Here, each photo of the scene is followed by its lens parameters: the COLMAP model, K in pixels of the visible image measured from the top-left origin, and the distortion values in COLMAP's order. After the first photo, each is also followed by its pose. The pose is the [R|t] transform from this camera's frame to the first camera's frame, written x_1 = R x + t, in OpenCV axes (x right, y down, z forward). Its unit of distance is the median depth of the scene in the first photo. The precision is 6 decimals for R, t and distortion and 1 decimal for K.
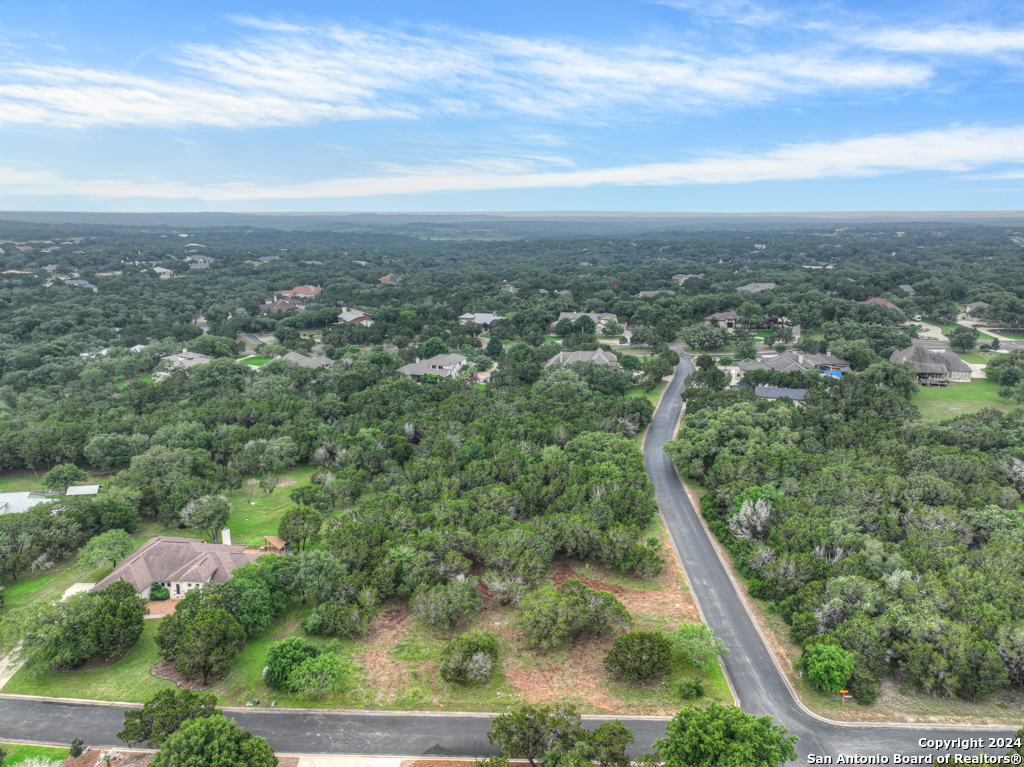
lens RADIAL K [[725.0, 0, 510.5], [0, 725.0, 383.0], [0, 0, 1]] dist [-0.001382, 0.018322]
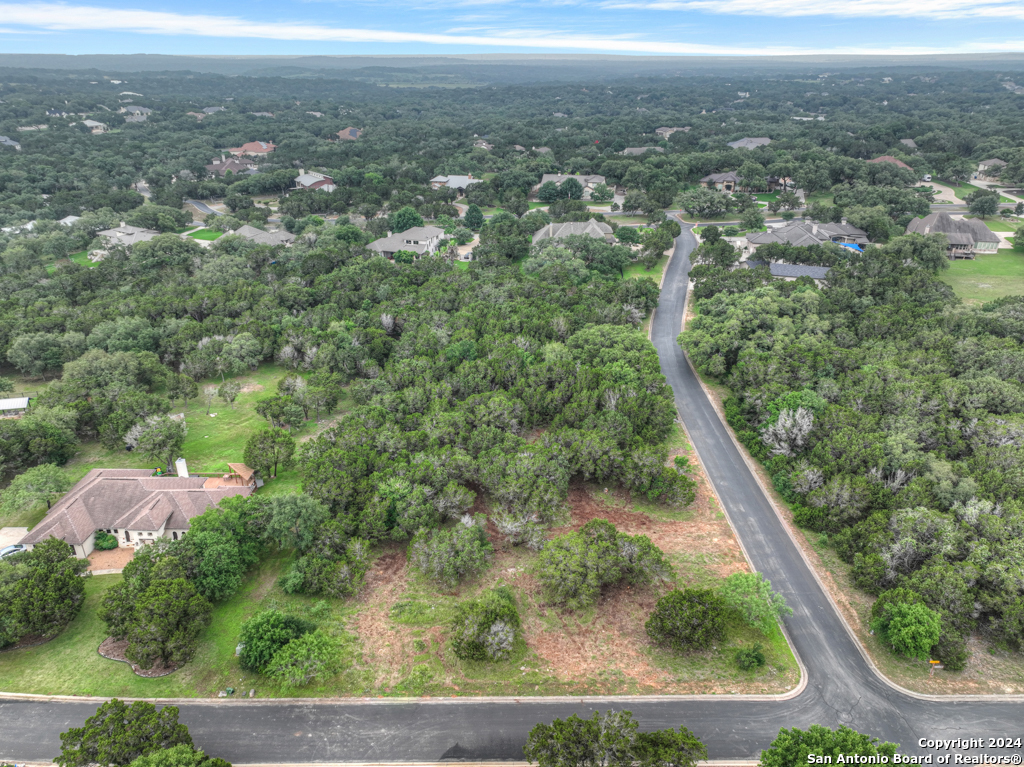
lens RADIAL K [[725.0, 0, 510.5], [0, 725.0, 383.0], [0, 0, 1]] dist [-0.001382, 0.018322]
pose [[0.998880, -0.019891, 0.042920, -0.036217], [0.011319, 0.981446, 0.191406, -0.035289], [-0.045931, -0.190706, 0.980572, 0.143254]]
